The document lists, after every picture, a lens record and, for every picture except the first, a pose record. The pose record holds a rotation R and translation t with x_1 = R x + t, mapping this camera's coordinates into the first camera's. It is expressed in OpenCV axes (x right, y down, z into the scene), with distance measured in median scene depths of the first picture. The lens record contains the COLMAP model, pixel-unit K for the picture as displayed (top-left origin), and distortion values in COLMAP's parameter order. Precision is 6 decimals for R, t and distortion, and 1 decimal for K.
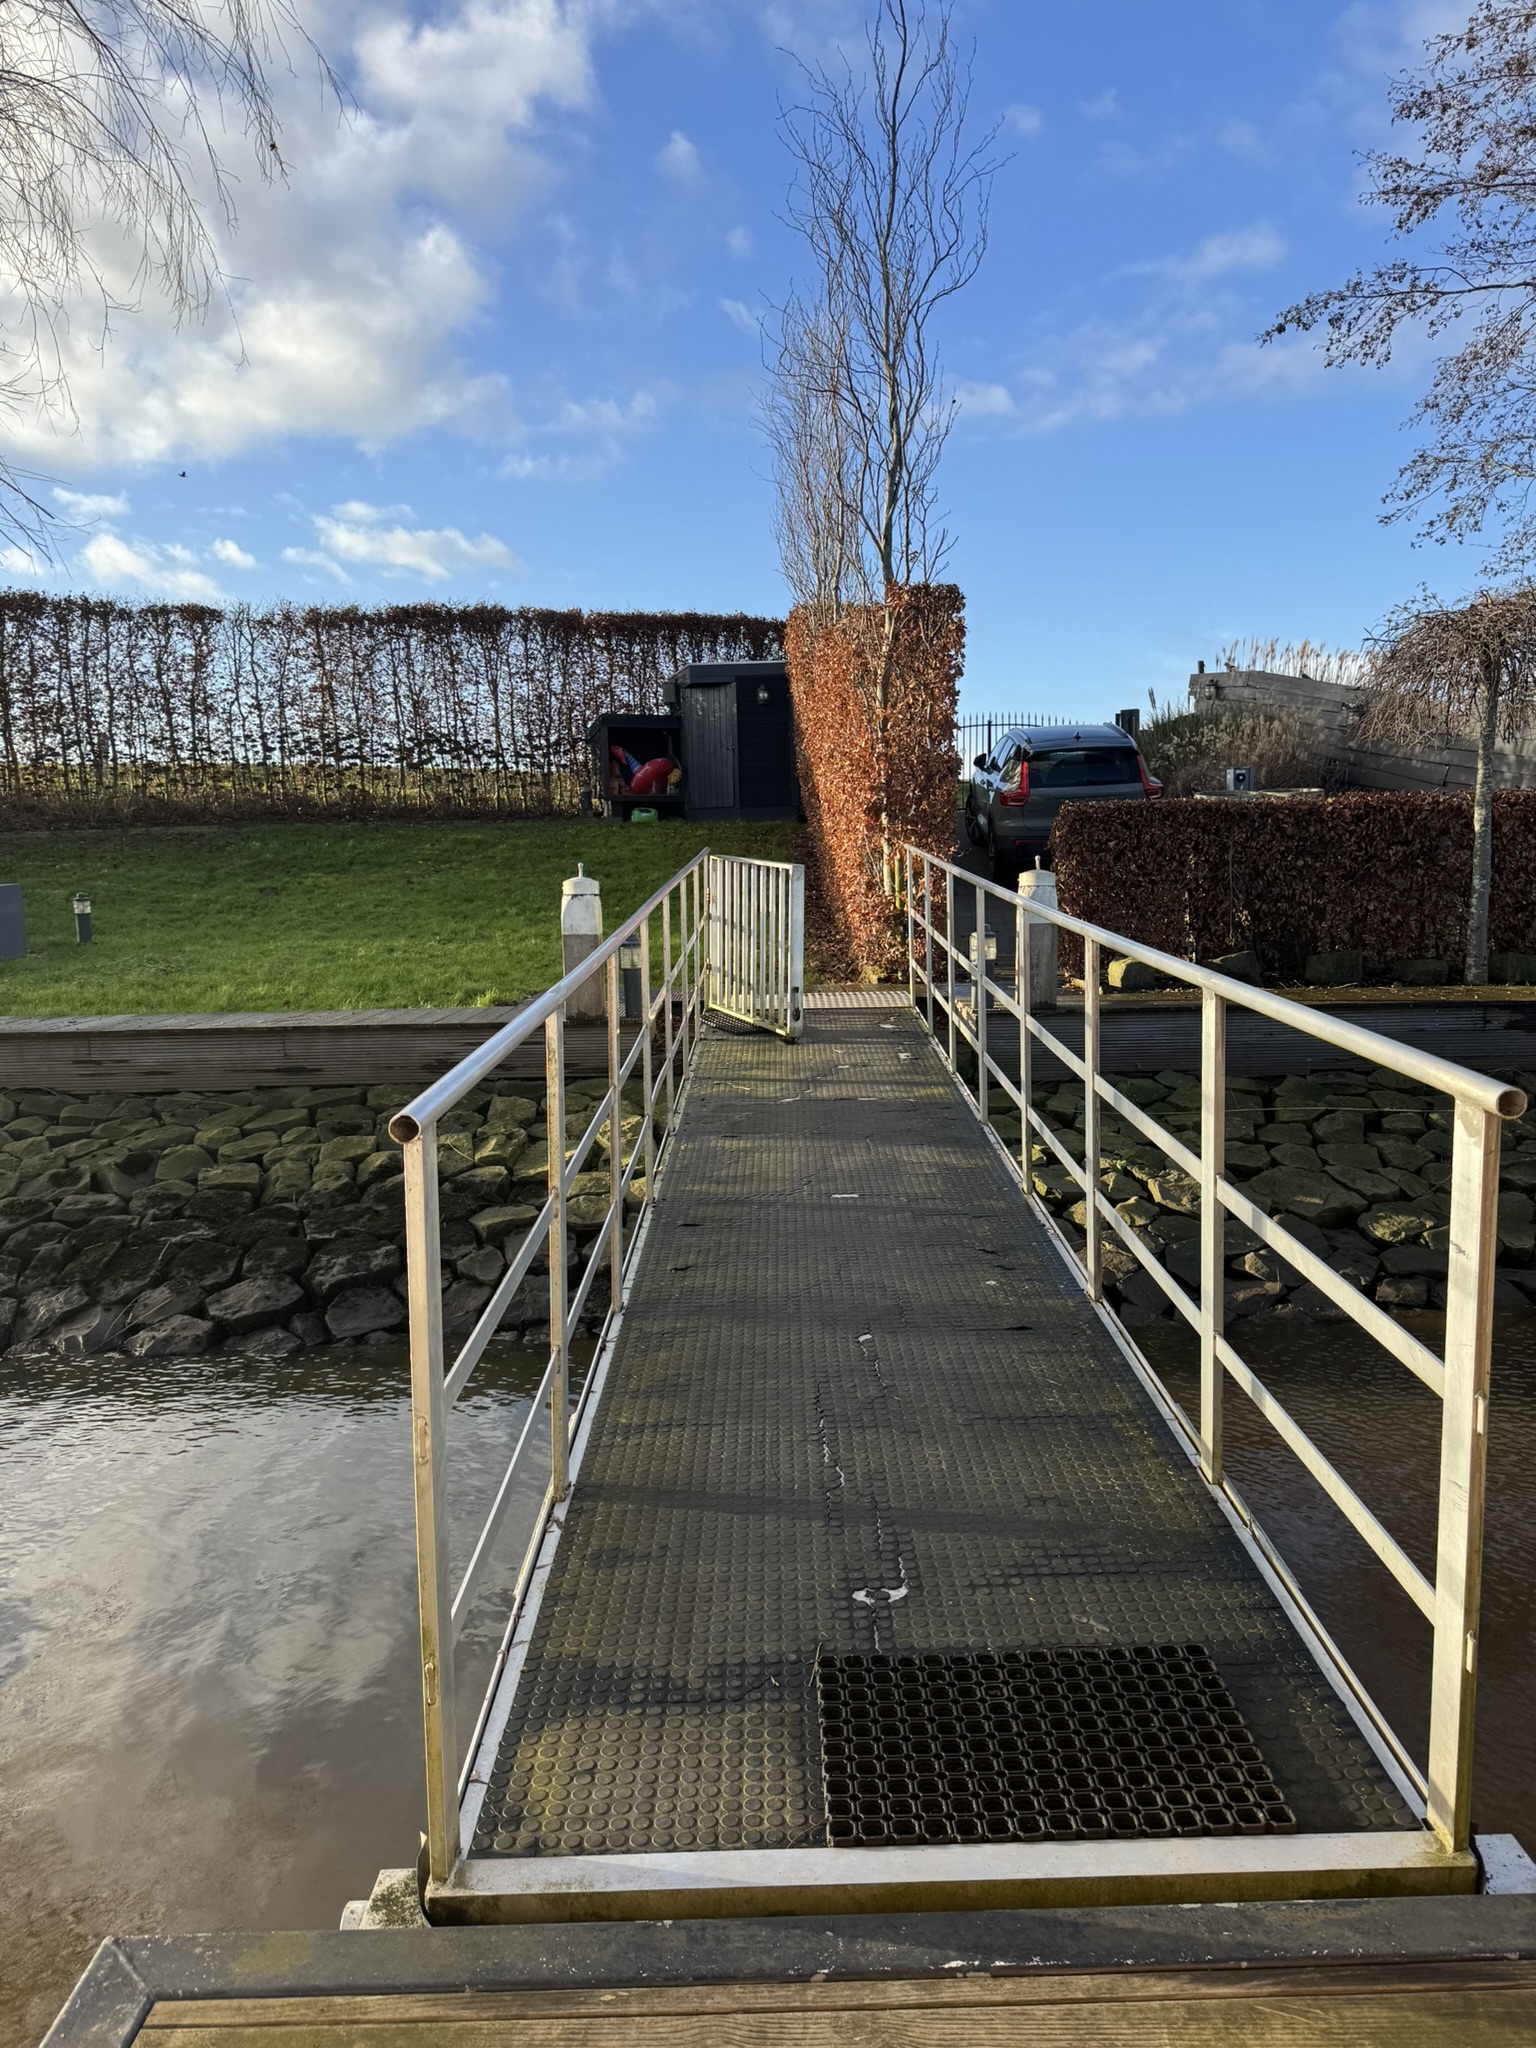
lens RADIAL K [[1429.7, 0, 774.0], [0, 1429.7, 1016.3], [0, 0, 1]] dist [0.141890, -0.270675]
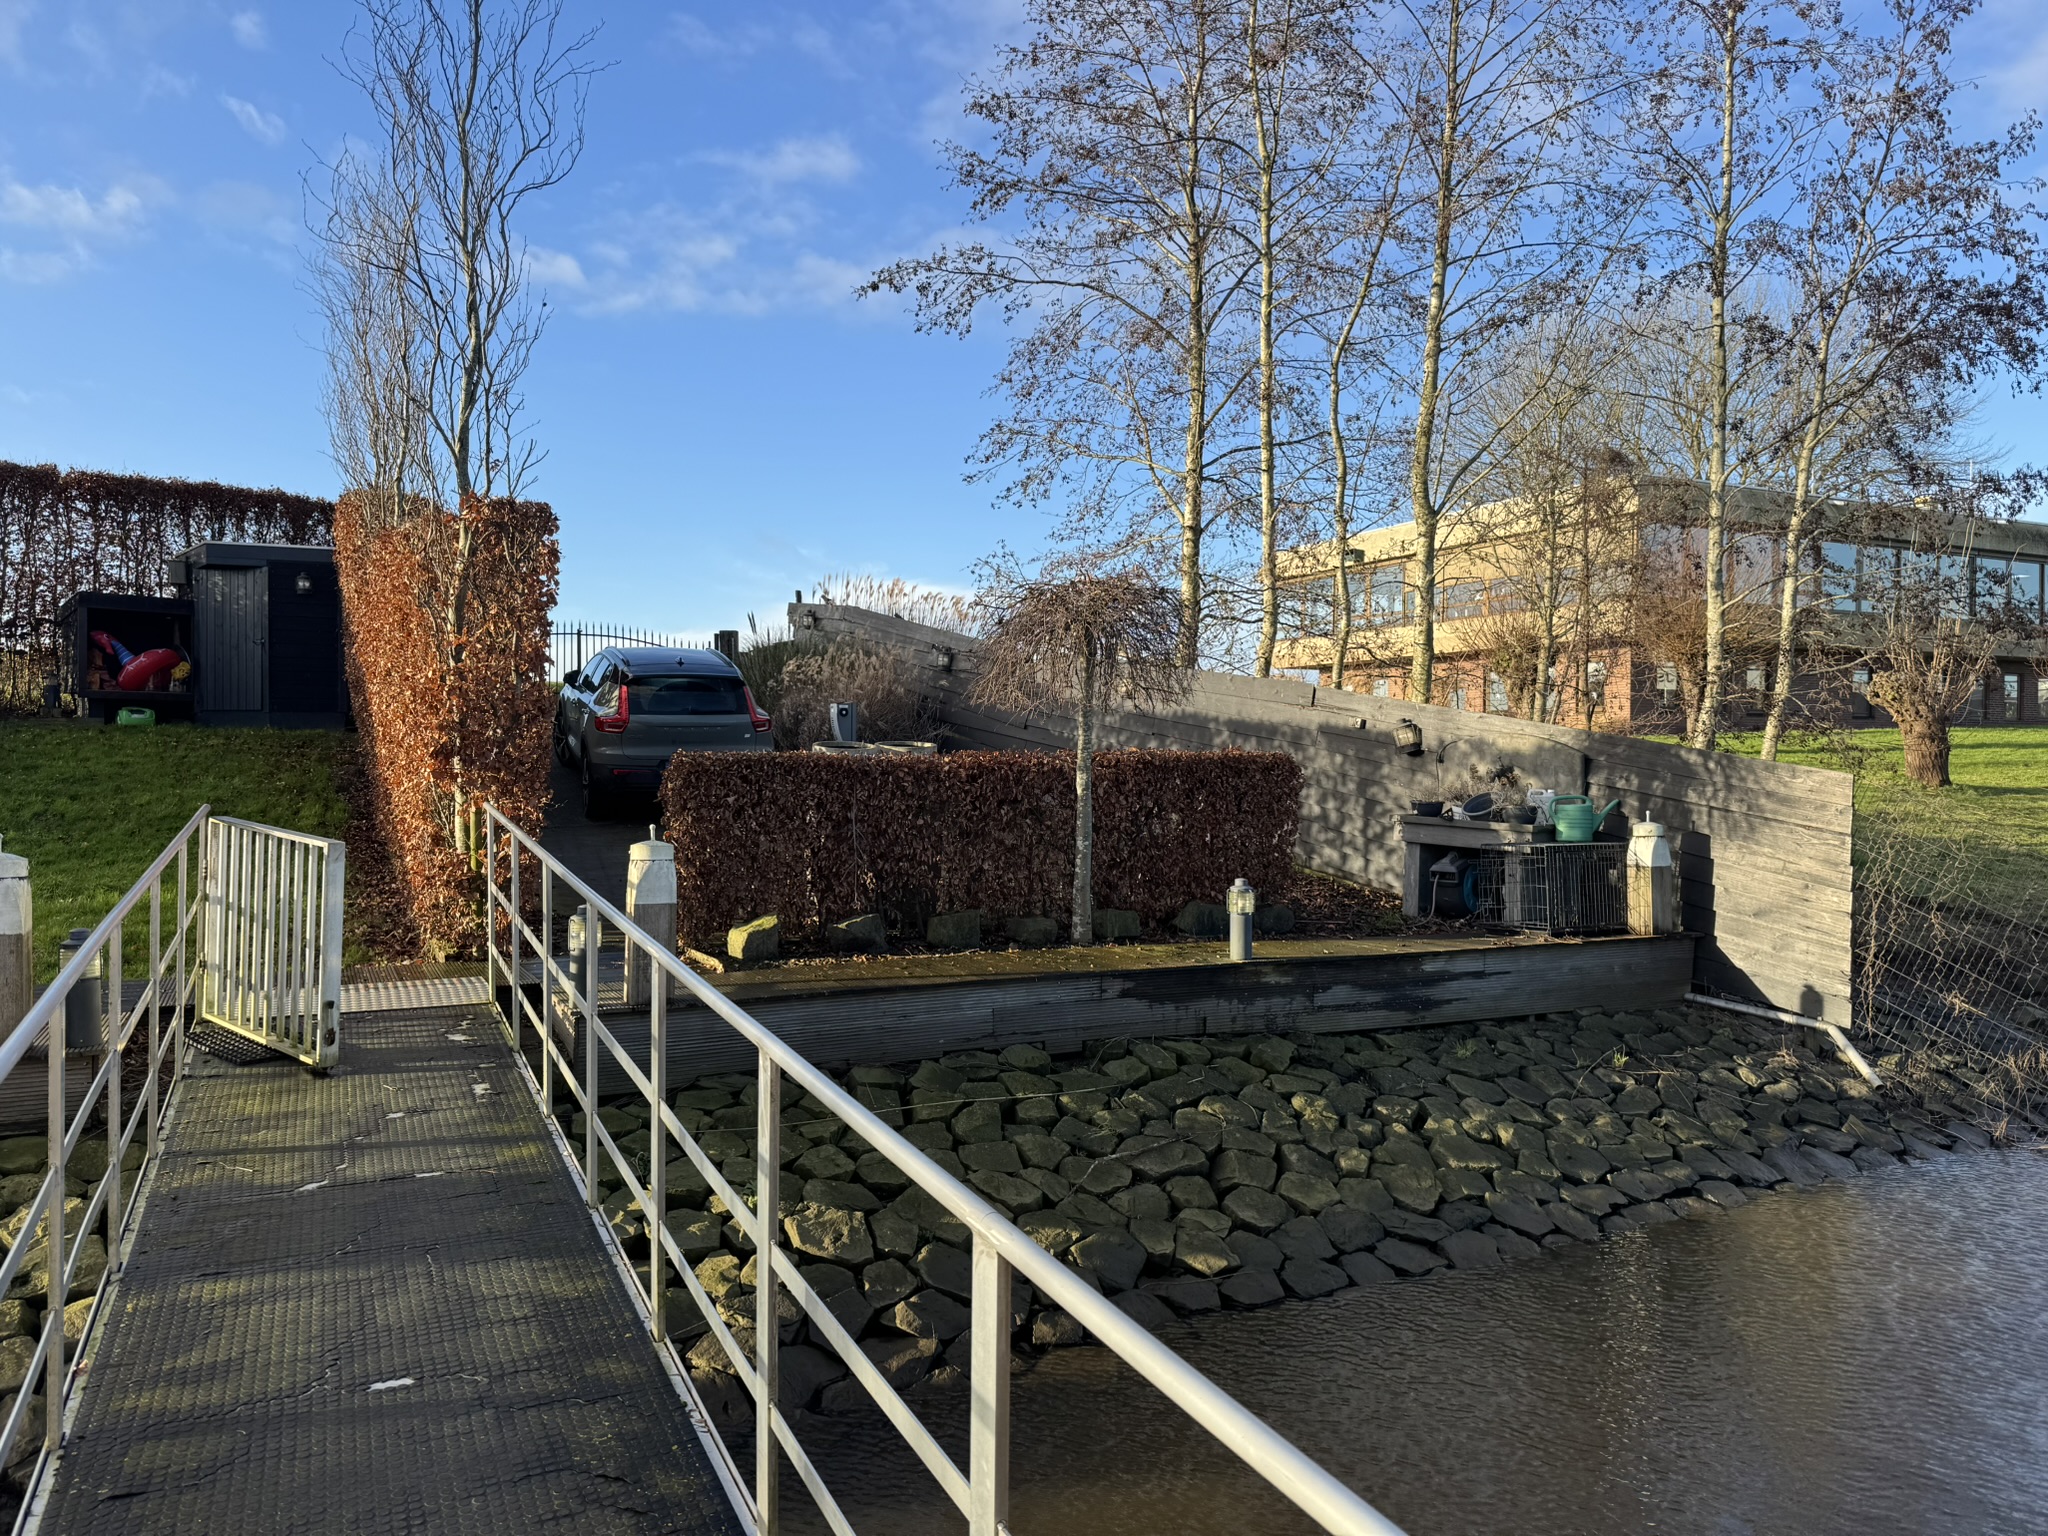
lens RADIAL K [[1421.9, 0, 1032.5], [0, 1421.9, 757.2], [0, 0, 1]] dist [0.137024, -0.183040]
pose [[0.897400, 0.022612, 0.440638, 0.002379], [0.025317, 0.994402, -0.102589, -0.022102], [-0.440491, 0.103219, 0.891804, 0.046799]]
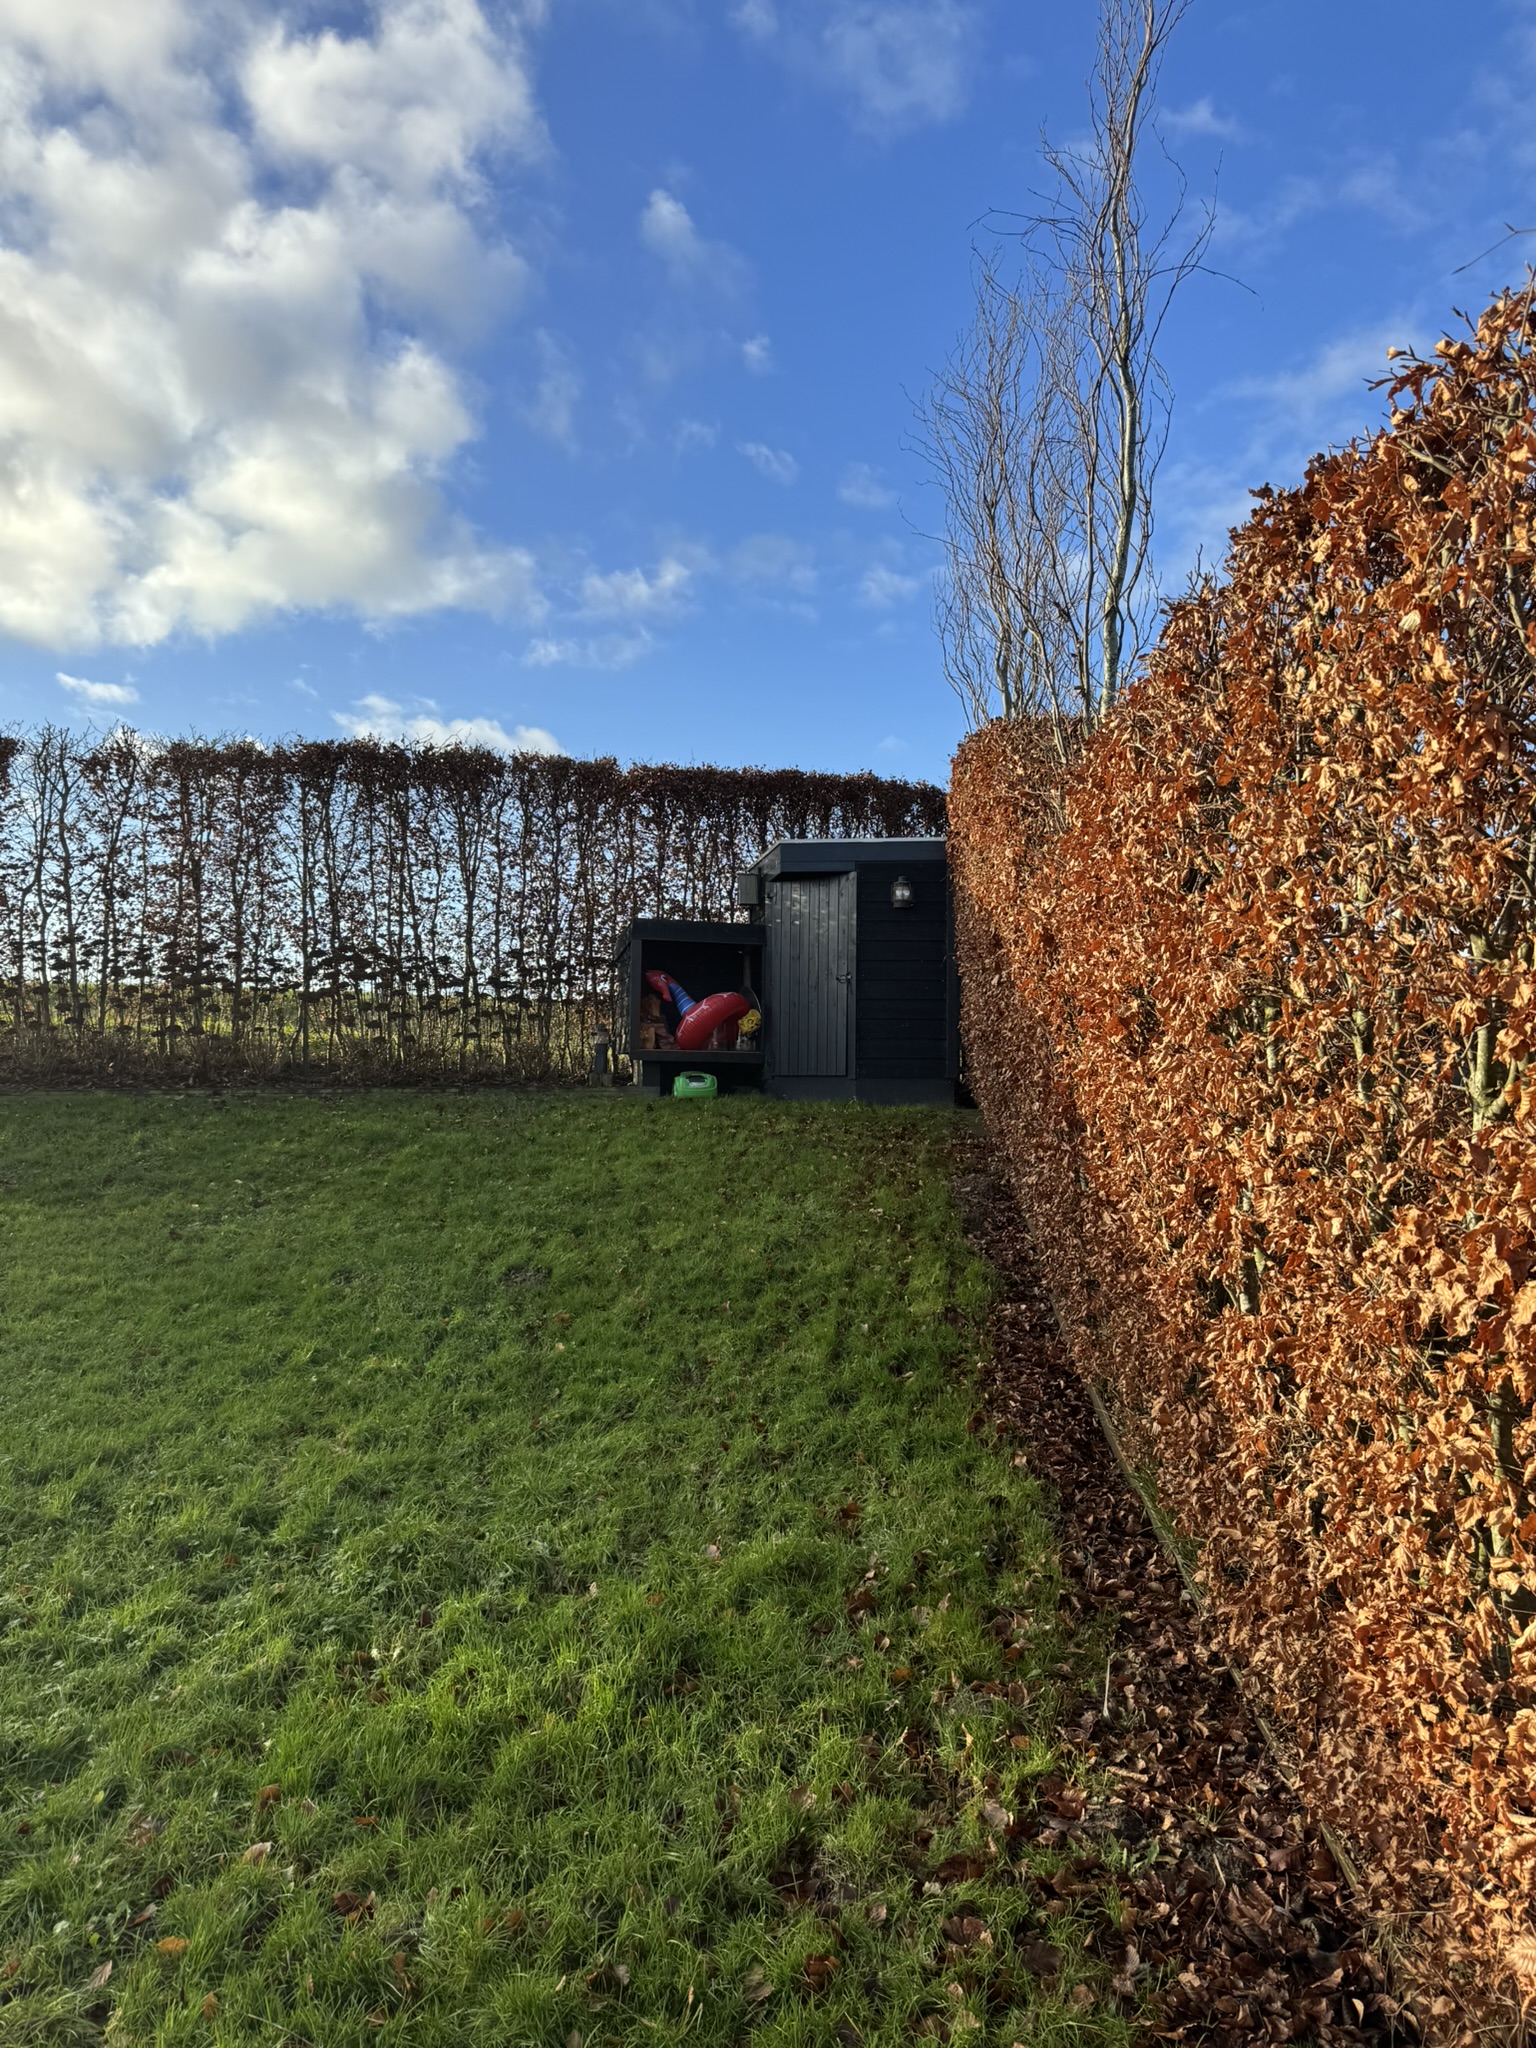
lens RADIAL K [[1429.7, 0, 774.0], [0, 1429.7, 1016.3], [0, 0, 1]] dist [0.141890, -0.270675]
pose [[0.996451, 0.028231, -0.079305, -0.013424], [-0.040177, 0.987358, -0.153331, -0.087573], [0.073973, 0.155973, 0.984987, 0.458889]]
